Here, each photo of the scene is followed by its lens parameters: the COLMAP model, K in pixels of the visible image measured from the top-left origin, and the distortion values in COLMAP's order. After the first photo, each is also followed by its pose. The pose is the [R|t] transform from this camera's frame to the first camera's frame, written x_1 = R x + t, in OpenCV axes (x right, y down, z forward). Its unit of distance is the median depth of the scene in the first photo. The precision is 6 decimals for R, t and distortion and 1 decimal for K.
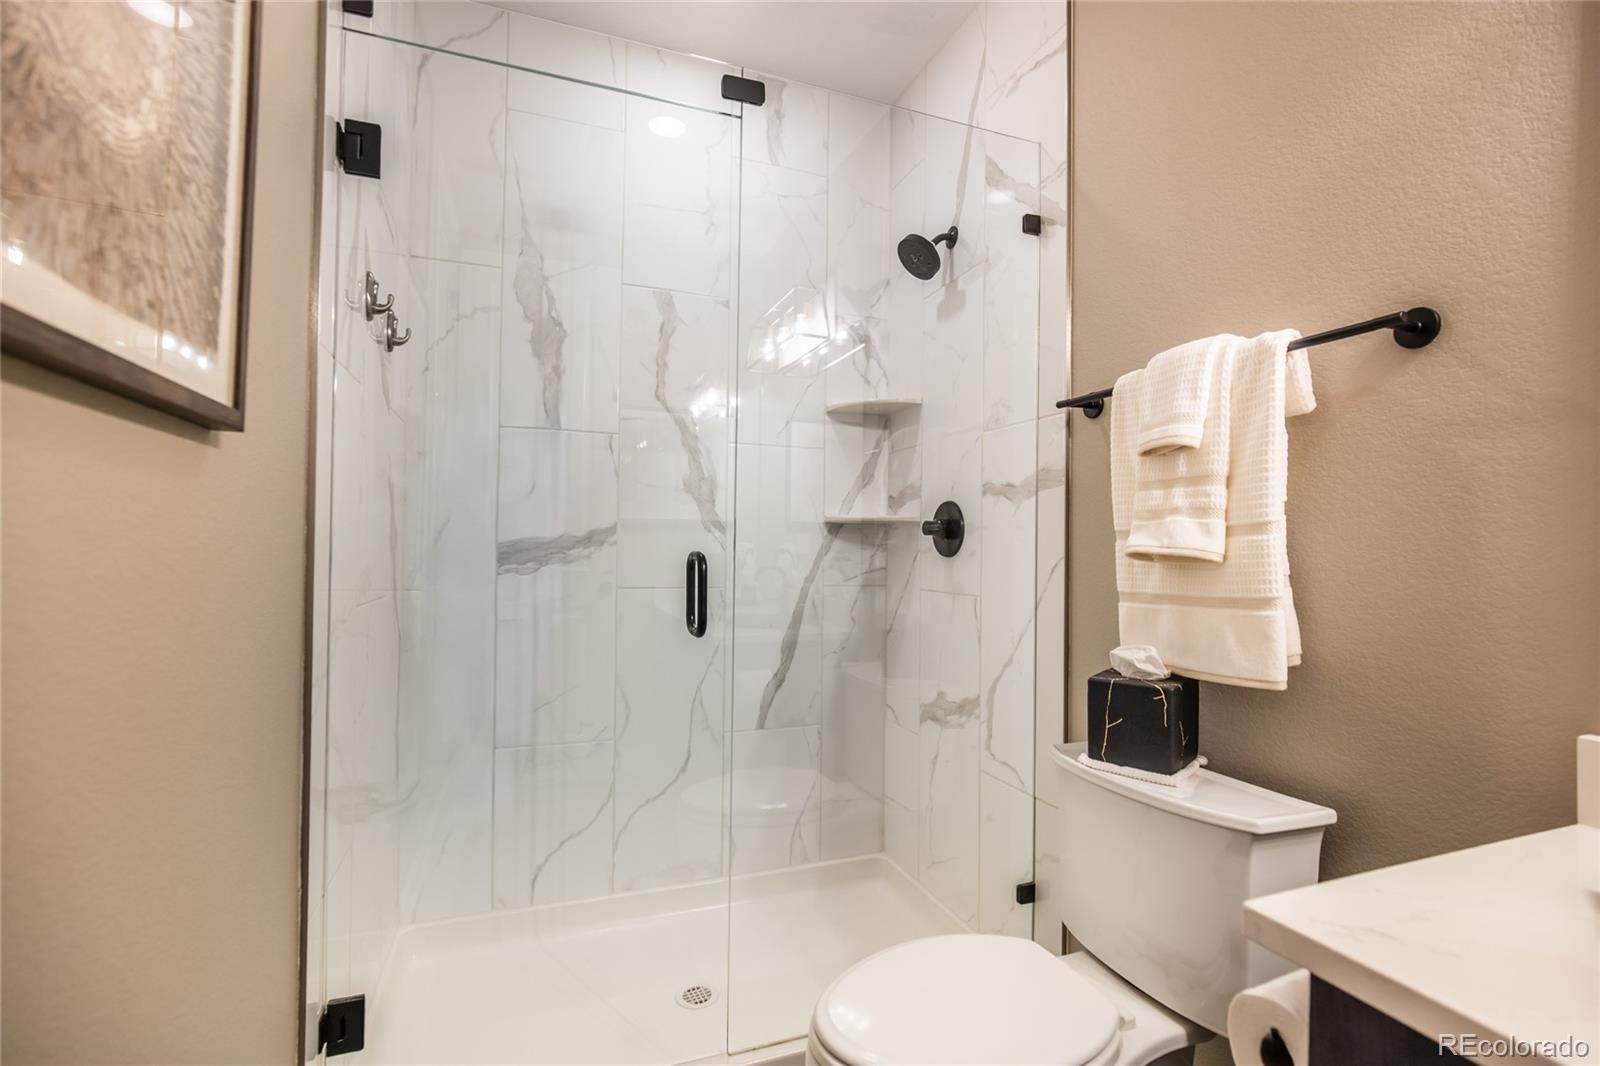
lens RADIAL K [[723.4, 0, 796.5], [0, 723.4, 540.6], [0, 0, 1]] dist [-0.026930, -0.000108]
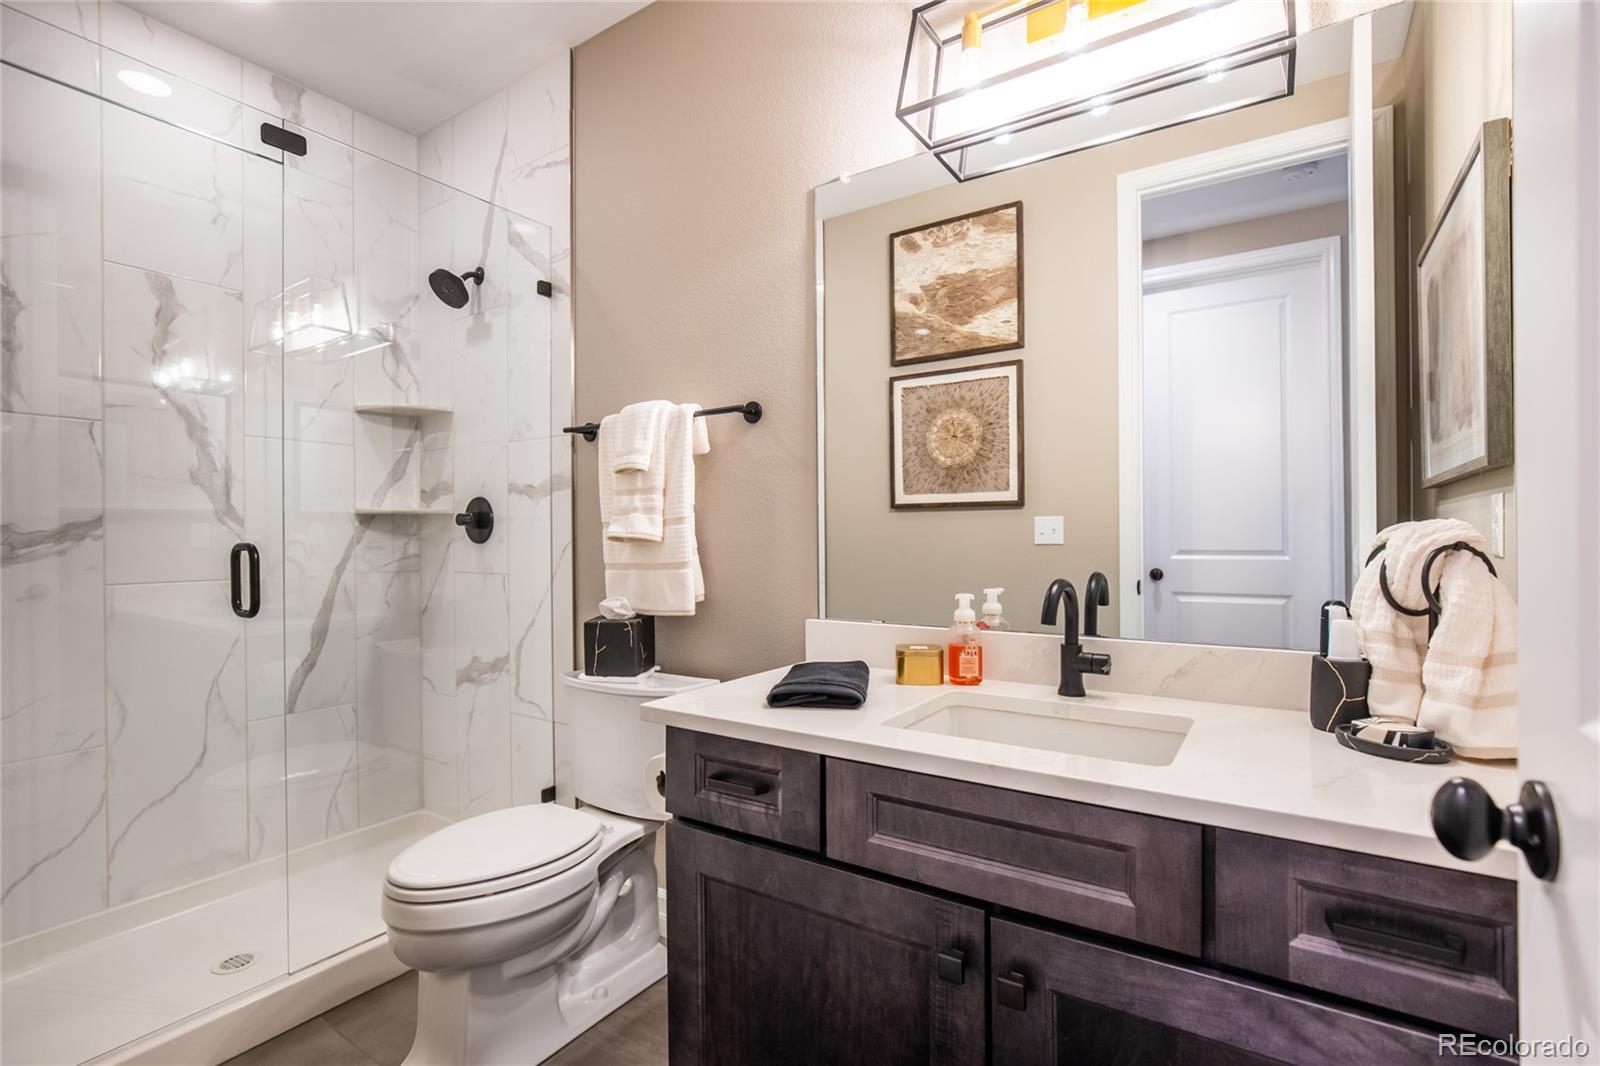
lens RADIAL K [[733.6, 0, 805.8], [0, 733.6, 537.2], [0, 0, 1]] dist [-0.001184, 0.000105]
pose [[0.807817, -0.018731, 0.589136, -0.078000], [0.010805, 0.999798, 0.016972, -0.002847], [-0.589335, -0.007344, 0.807856, -0.338277]]
